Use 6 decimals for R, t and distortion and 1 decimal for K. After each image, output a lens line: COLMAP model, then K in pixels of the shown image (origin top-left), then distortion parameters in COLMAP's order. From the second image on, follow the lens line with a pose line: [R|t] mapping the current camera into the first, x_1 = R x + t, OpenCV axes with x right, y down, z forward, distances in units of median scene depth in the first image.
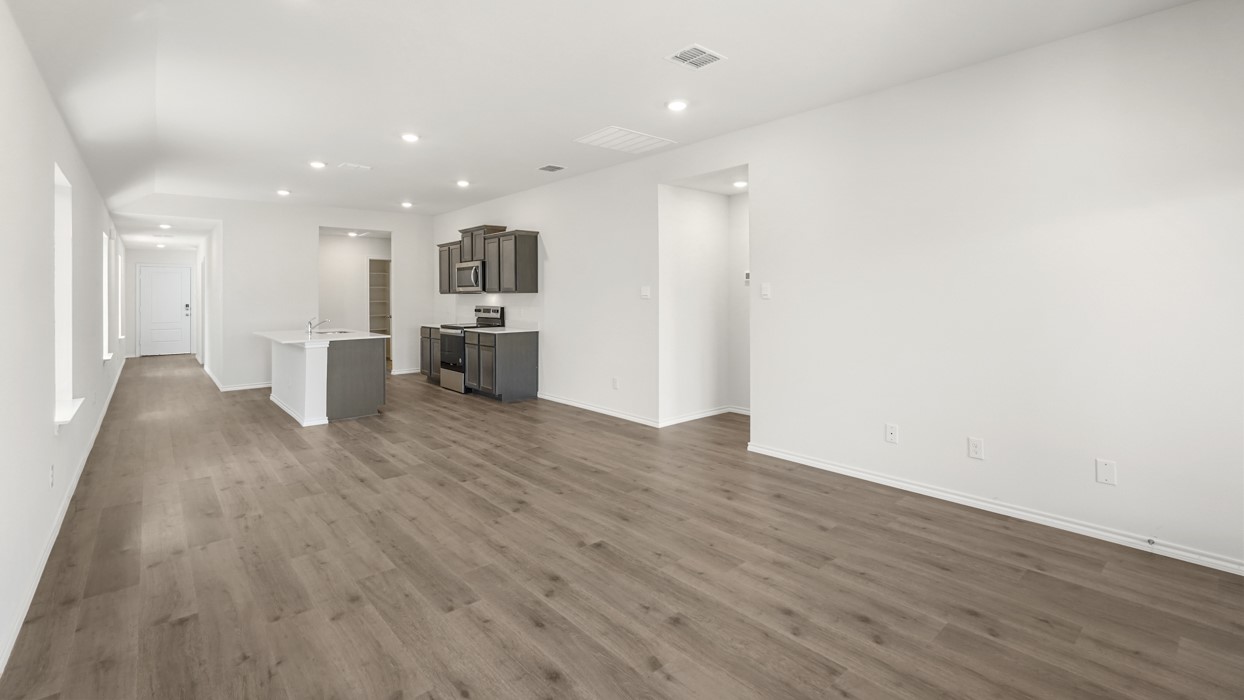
lens RADIAL K [[577.7, 0, 623.2], [0, 577.7, 290.0], [0, 0, 1]] dist [-0.001347, 0.000155]
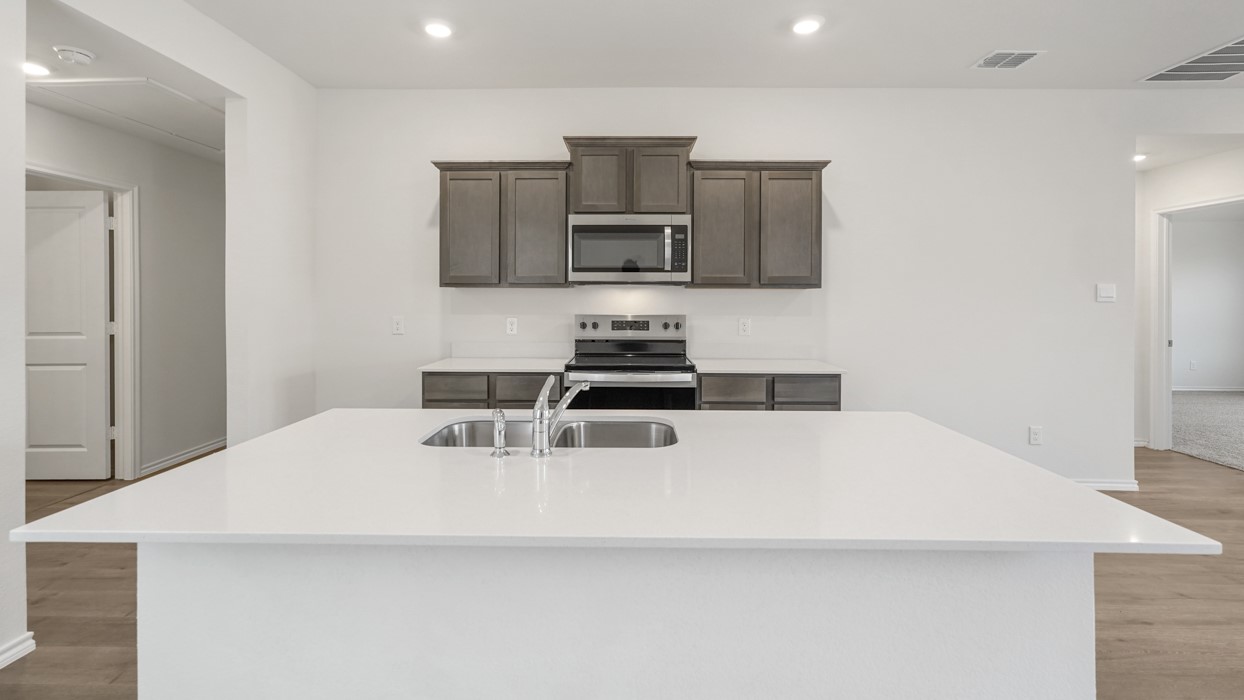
lens RADIAL K [[554.0, 0, 623.1], [0, 554.0, 295.9], [0, 0, 1]] dist [-0.003613, 0.000233]
pose [[0.656773, 0.009358, 0.754030, -0.590440], [-0.013245, 0.999912, -0.000873, 0.013262], [-0.753972, -0.009414, 0.656839, 0.736958]]
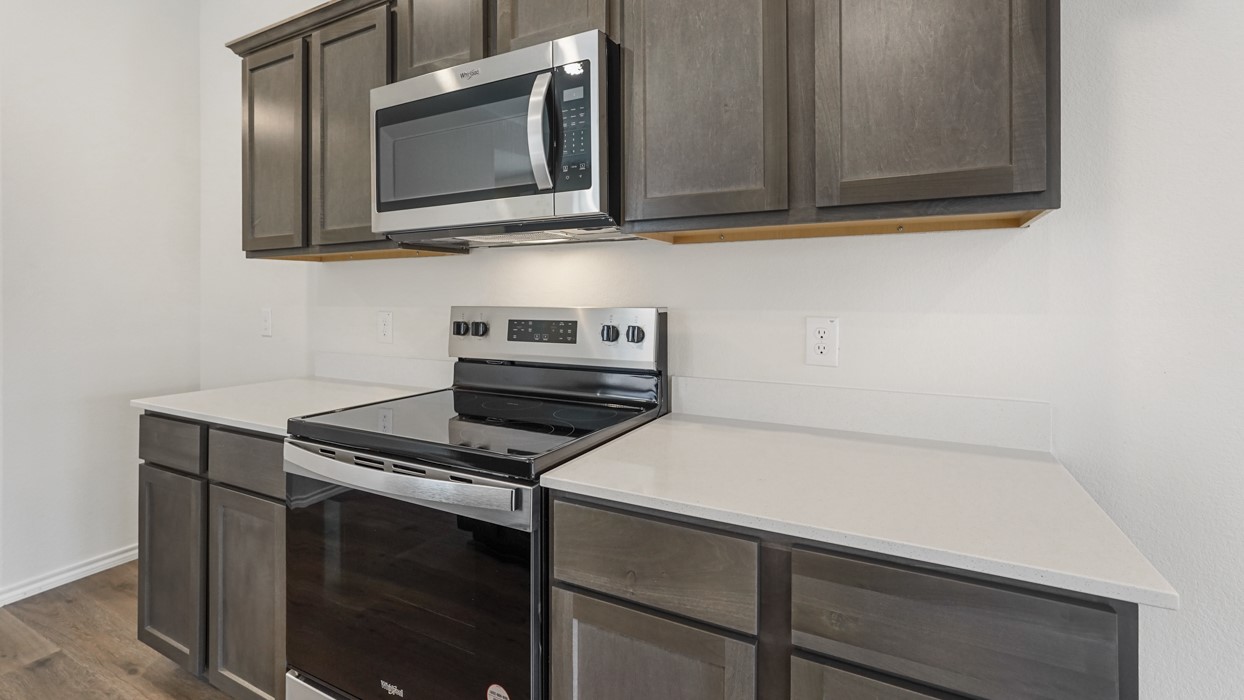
lens RADIAL K [[554.0, 0, 623.1], [0, 554.0, 295.9], [0, 0, 1]] dist [-0.003613, 0.000233]
pose [[0.928715, 0.003267, 0.370780, -0.290792], [-0.004989, 0.999981, 0.003685, 0.023227], [-0.370761, -0.005272, 0.928713, 0.830970]]
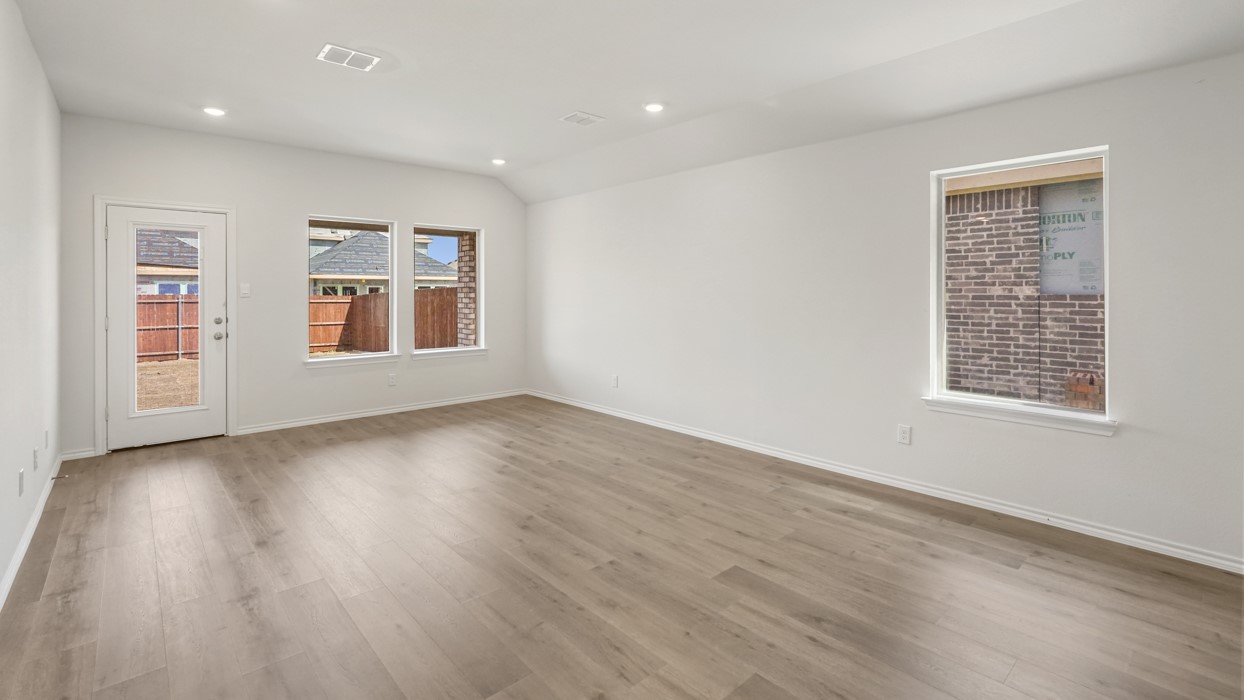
lens RADIAL K [[554.0, 0, 623.1], [0, 554.0, 295.9], [0, 0, 1]] dist [-0.003613, 0.000233]
pose [[-0.999691, 0.005773, -0.024164, -0.142649], [0.005839, 0.999980, -0.002627, 0.009837], [0.024148, -0.002767, -0.999705, 0.857055]]
